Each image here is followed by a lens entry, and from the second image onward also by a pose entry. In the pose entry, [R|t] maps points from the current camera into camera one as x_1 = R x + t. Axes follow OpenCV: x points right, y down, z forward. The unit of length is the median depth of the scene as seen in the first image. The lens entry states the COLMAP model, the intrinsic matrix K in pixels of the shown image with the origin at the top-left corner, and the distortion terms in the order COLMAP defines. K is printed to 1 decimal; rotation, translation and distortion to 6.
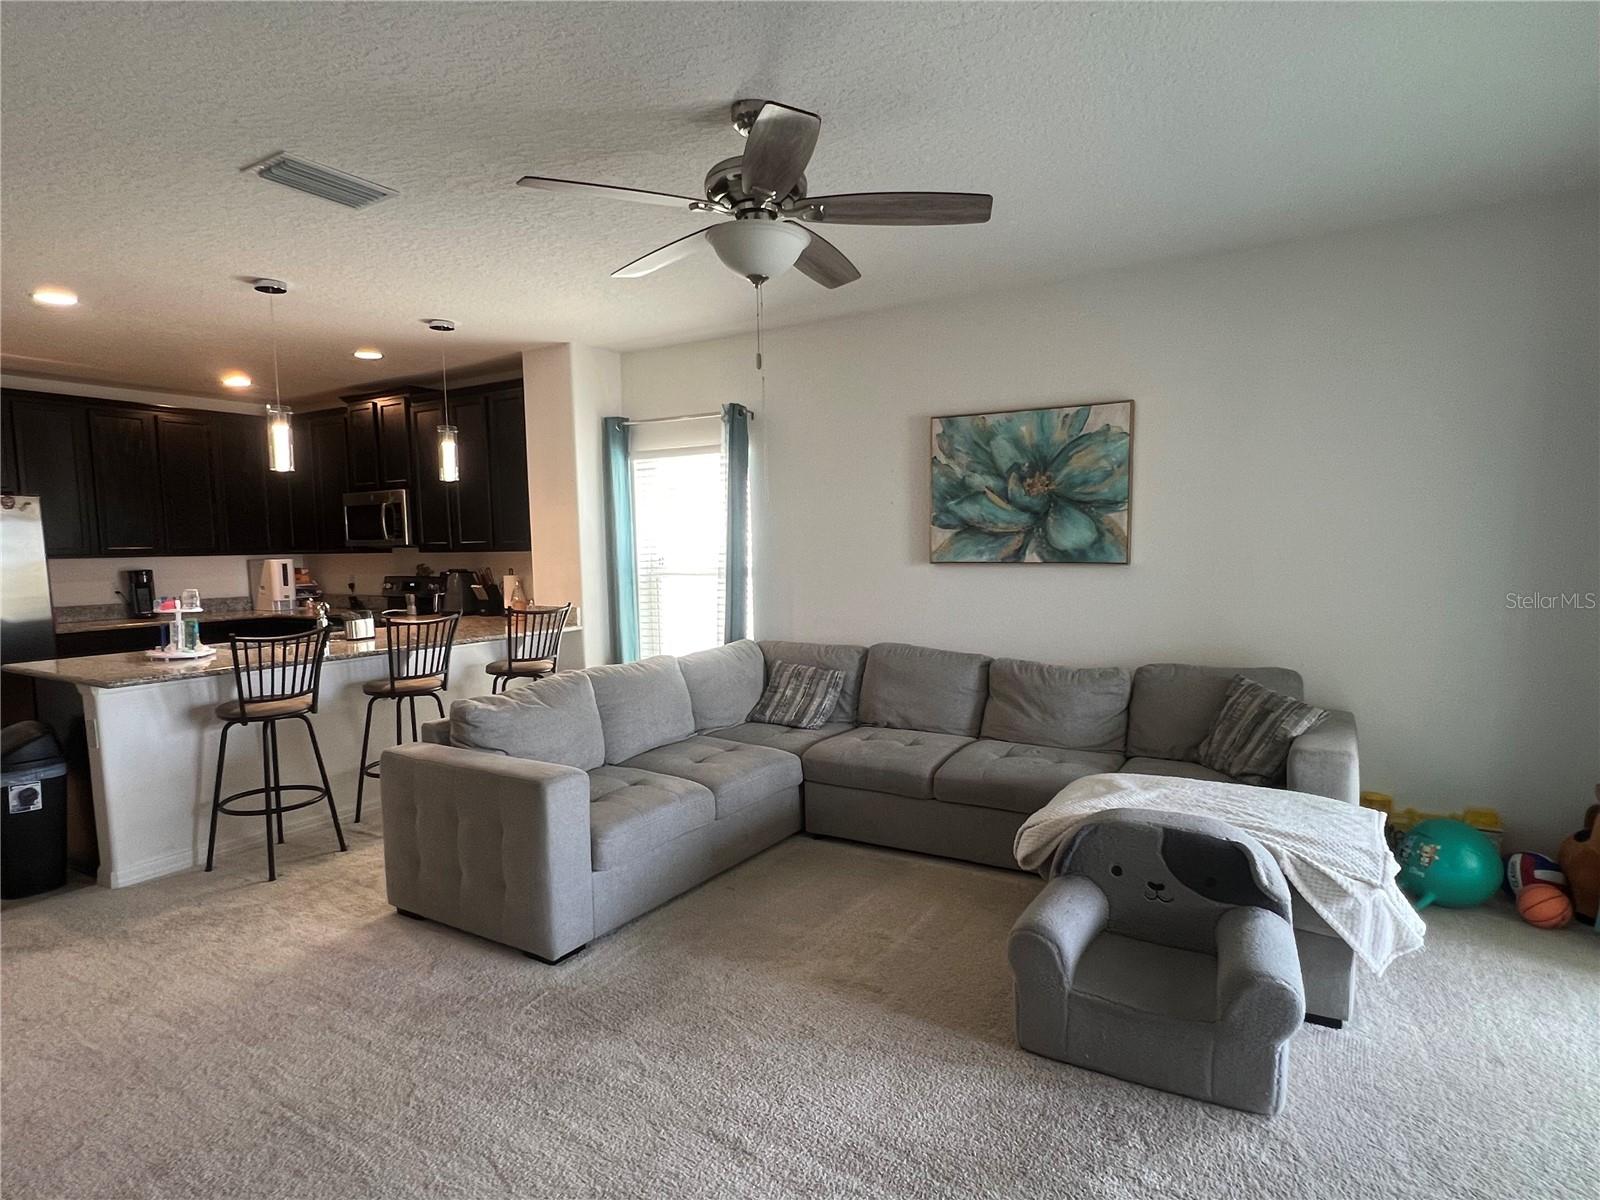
lens RADIAL K [[890.1, 0, 803.3], [0, 890.1, 629.3], [0, 0, 1]] dist [-0.004367, 0.003020]
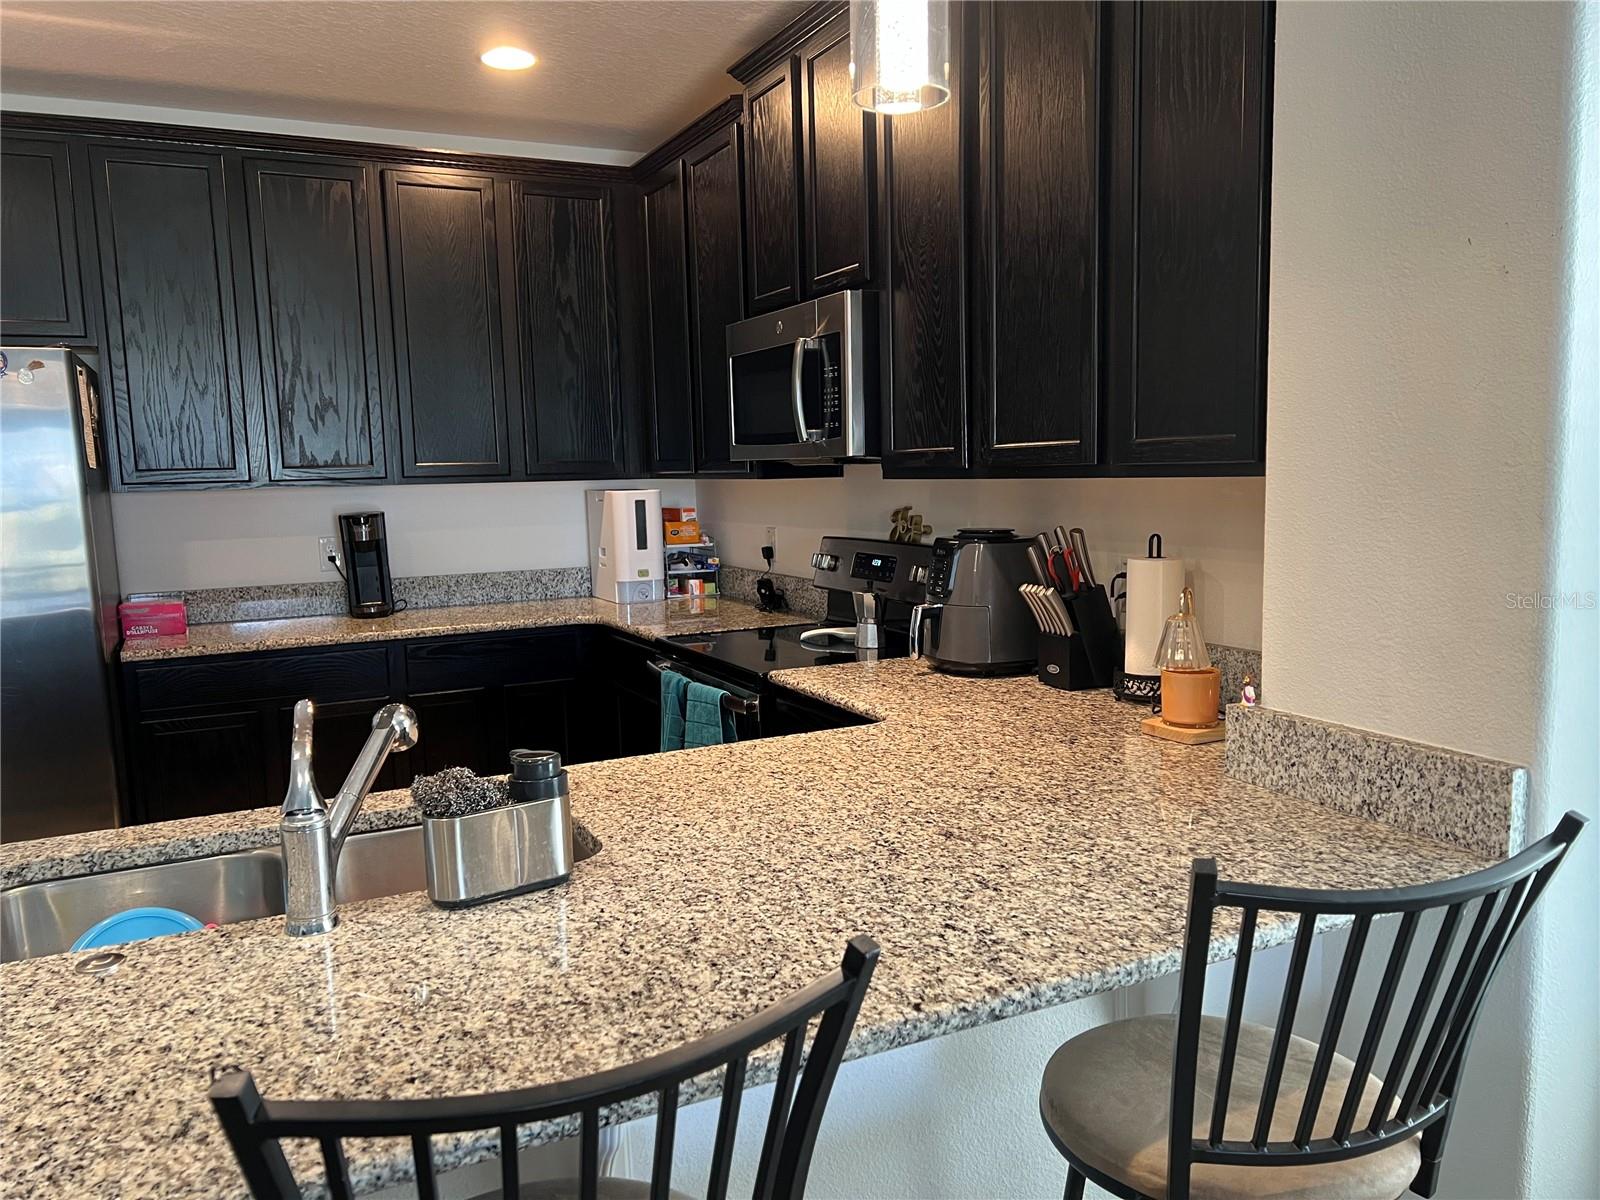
lens RADIAL K [[1203.3, 0, 803.7], [0, 1203.3, 616.8], [0, 0, 1]] dist [0.080252, -0.110550]
pose [[0.847331, 0.061444, -0.527499, -0.312410], [-0.041162, 0.997895, 0.050117, -0.081707], [0.529468, -0.020752, 0.848076, 0.876468]]
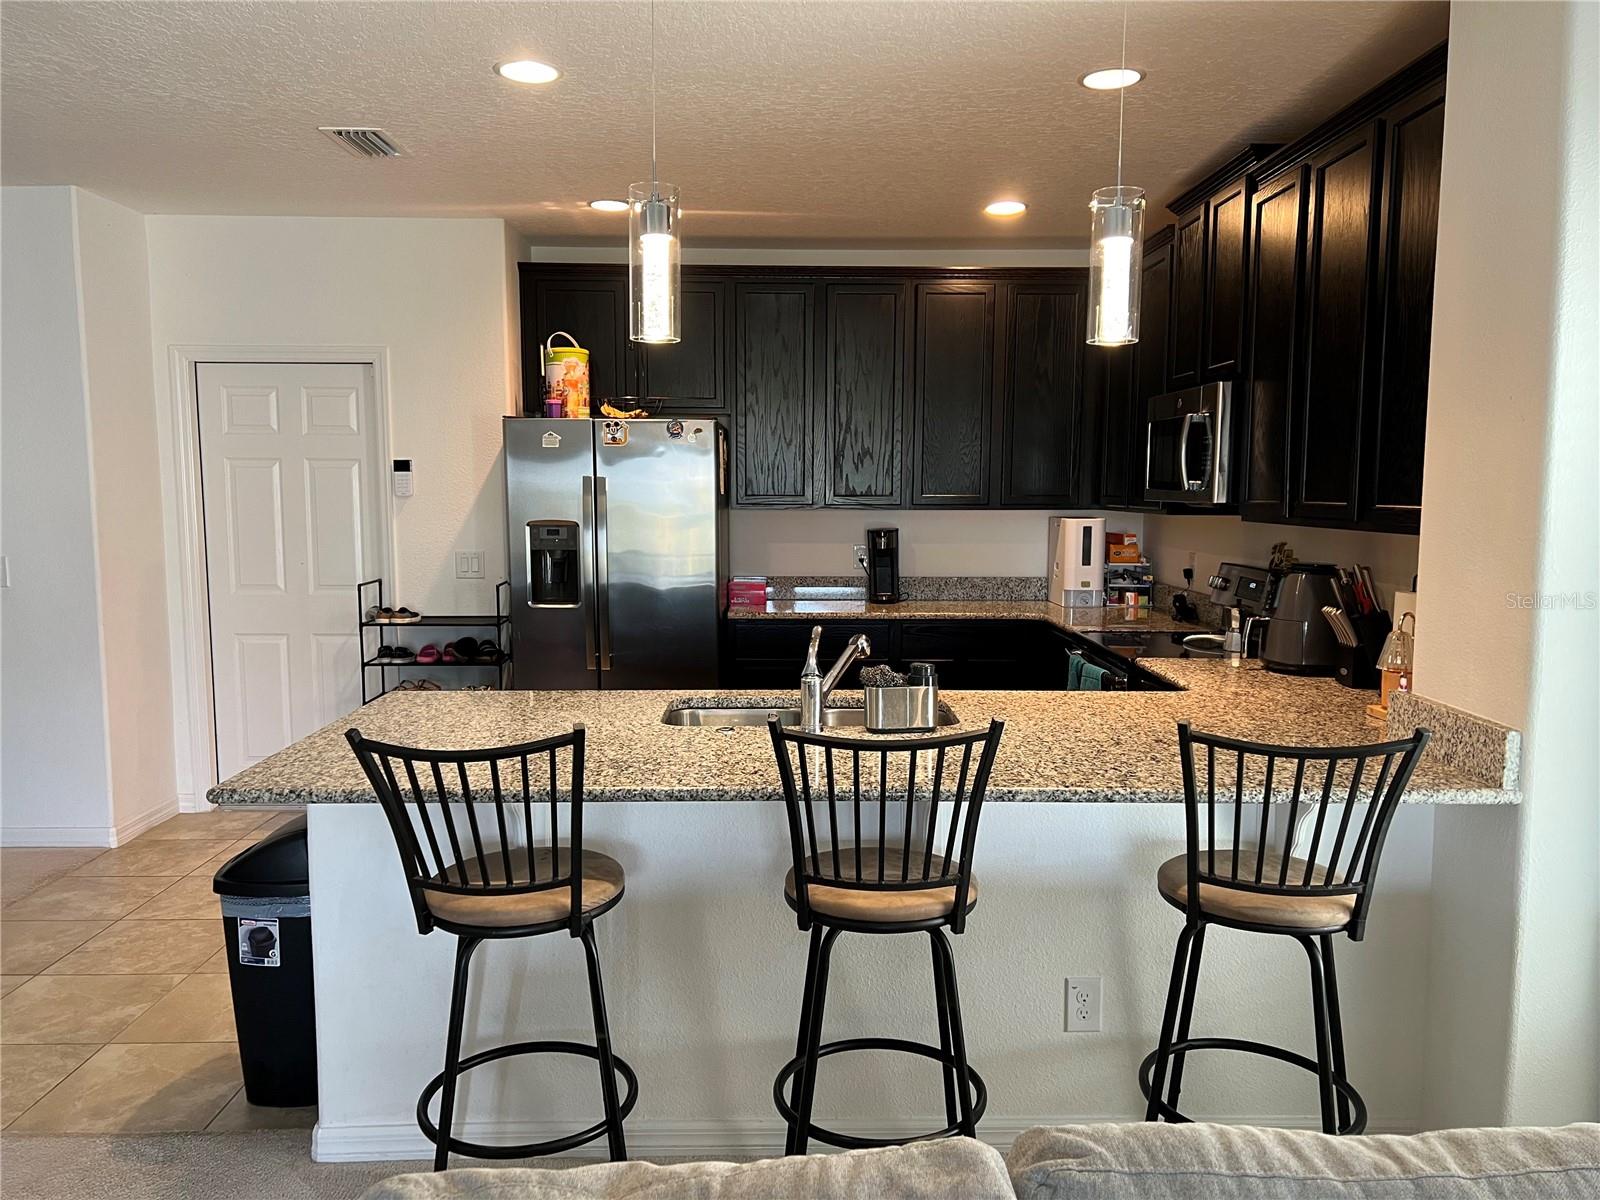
lens RADIAL K [[1197.5, 0, 800.0], [0, 1197.5, 600.0], [0, 0, 1]] dist [0.081163, -0.101760]
pose [[0.536901, 0.098584, -0.837866, -0.047606], [-0.095528, 0.993866, 0.055725, -0.087860], [0.838220, 0.050120, 0.543025, 0.712923]]
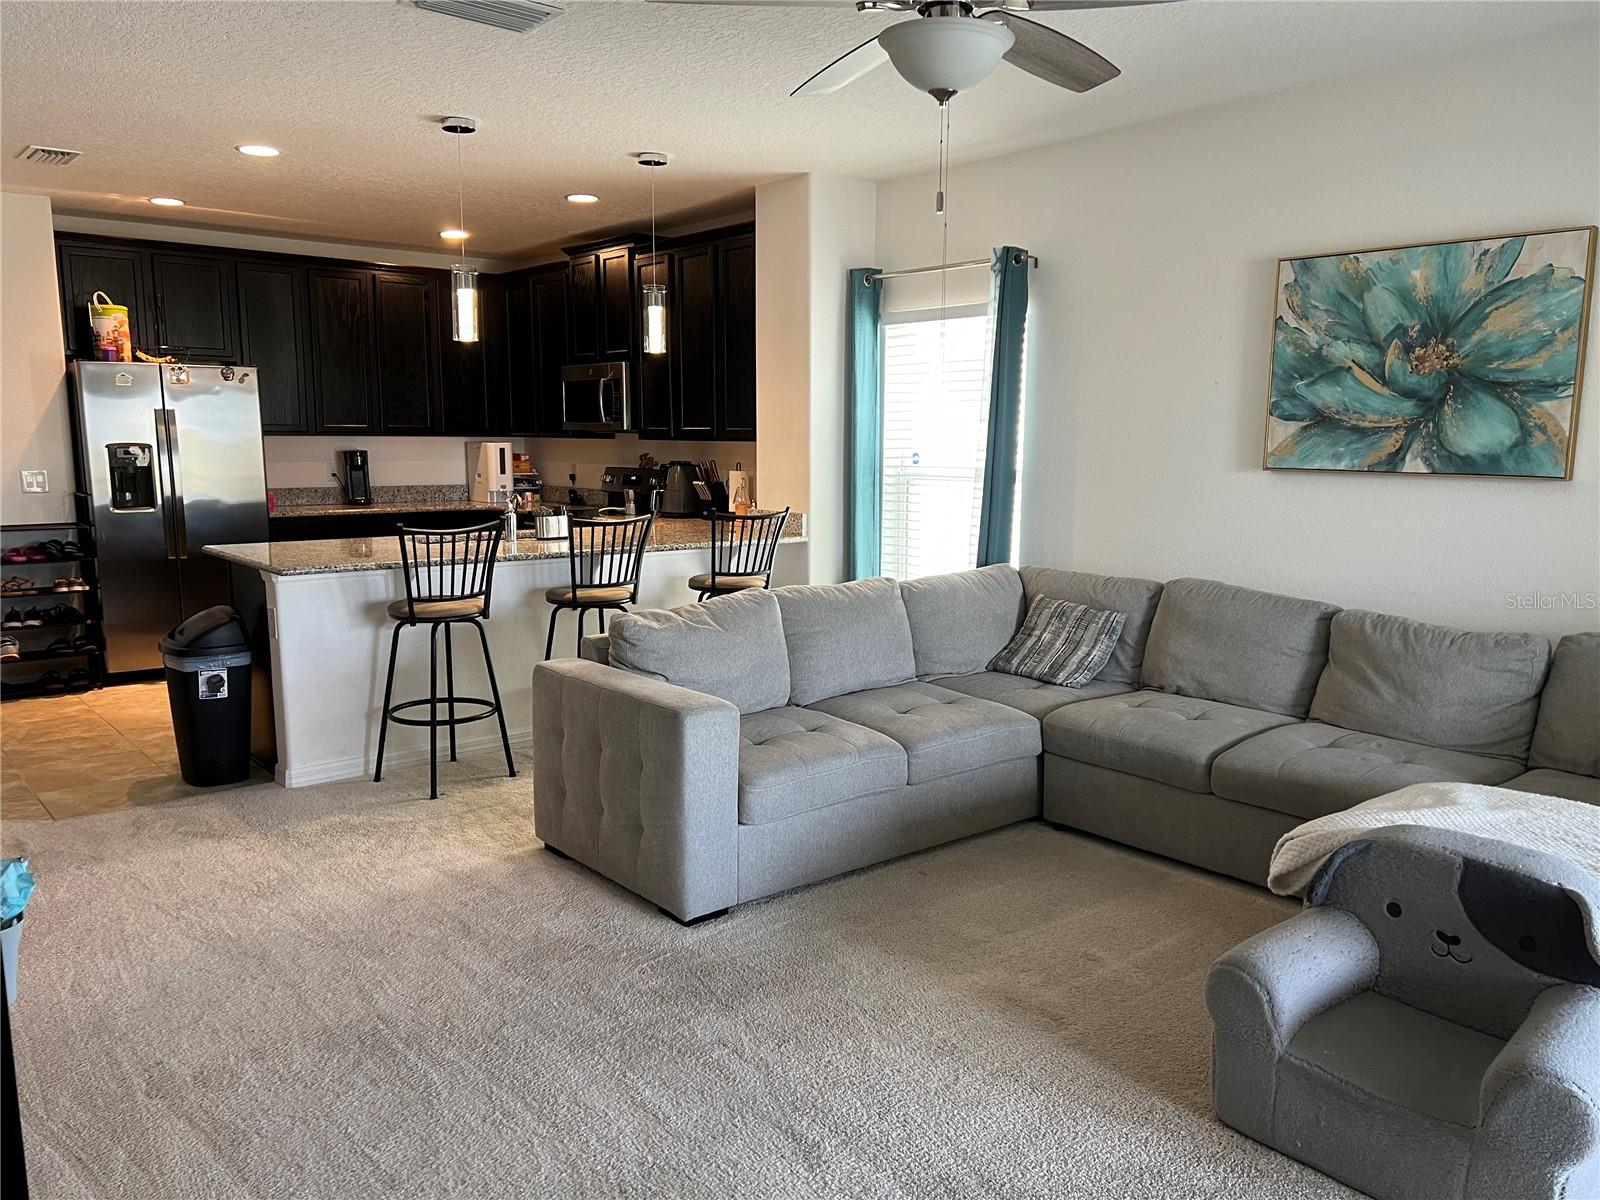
lens RADIAL K [[1203.3, 0, 803.7], [0, 1203.3, 616.8], [0, 0, 1]] dist [0.080252, -0.110550]
pose [[0.947258, 0.068743, -0.313014, 0.116267], [-0.051649, 0.996702, 0.062592, 0.000661], [0.316284, -0.043124, 0.947684, -0.038925]]
